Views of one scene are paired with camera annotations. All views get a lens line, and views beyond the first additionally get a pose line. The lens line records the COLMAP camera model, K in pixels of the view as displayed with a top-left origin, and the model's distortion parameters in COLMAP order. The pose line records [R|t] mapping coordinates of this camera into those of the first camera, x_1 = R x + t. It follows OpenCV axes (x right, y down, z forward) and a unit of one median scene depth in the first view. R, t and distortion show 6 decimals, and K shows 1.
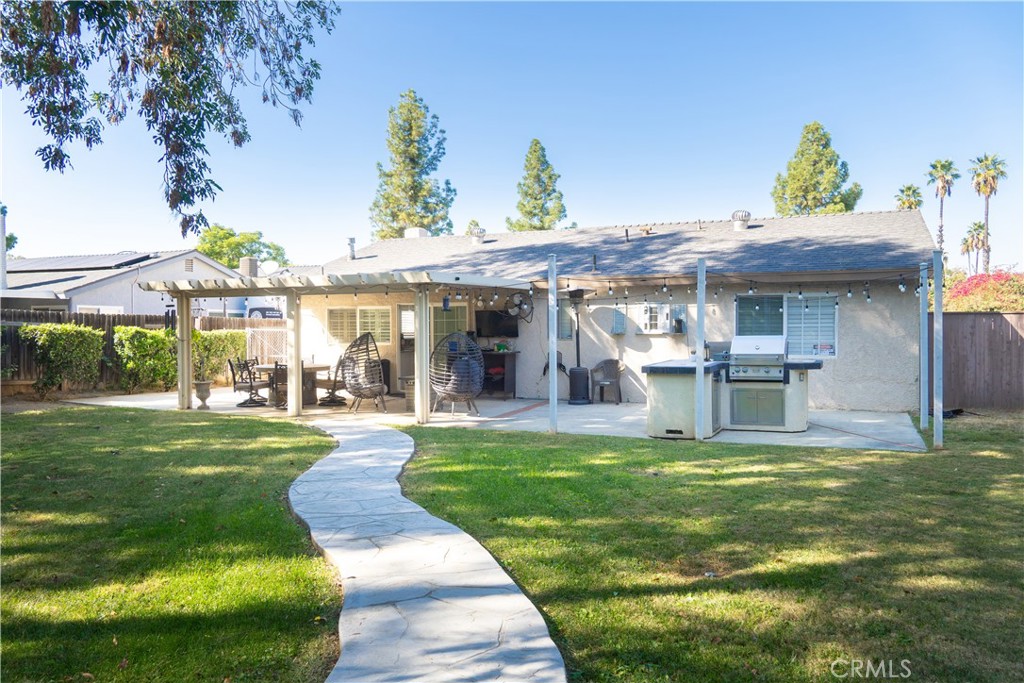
lens RADIAL K [[769.3, 0, 512.0], [0, 769.3, 341.5], [0, 0, 1]] dist [-0.008944, -0.009394]
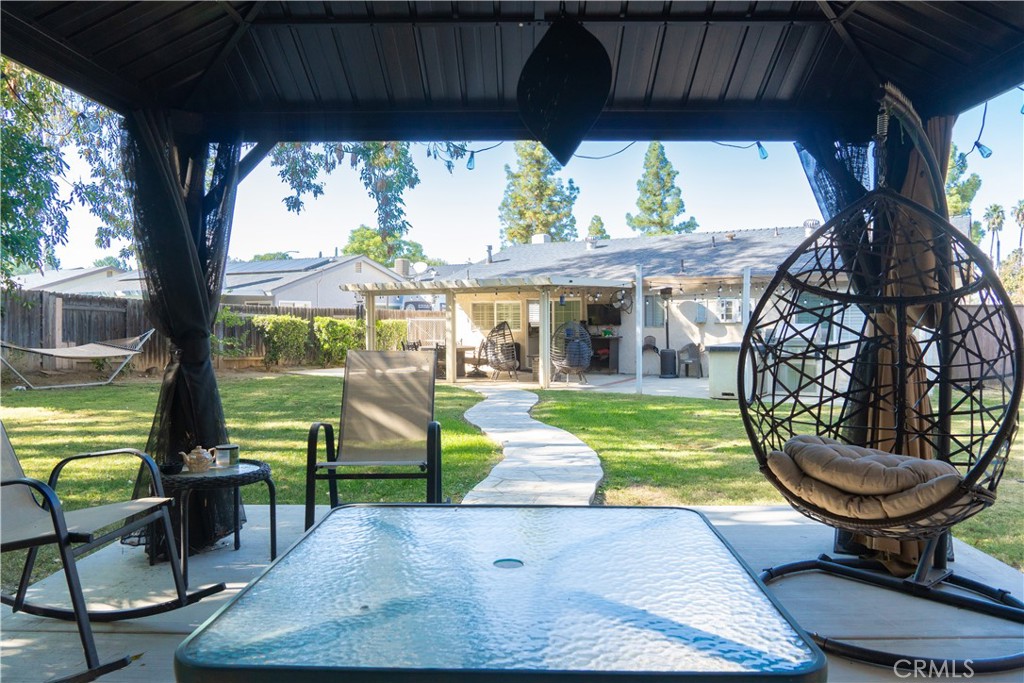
lens RADIAL K [[769.3, 0, 512.0], [0, 769.3, 341.5], [0, 0, 1]] dist [-0.008944, -0.009394]
pose [[0.986778, 0.003817, -0.162031, 0.035809], [-0.001740, 0.999914, 0.012962, 0.004801], [0.162067, -0.012509, 0.986701, -0.269166]]
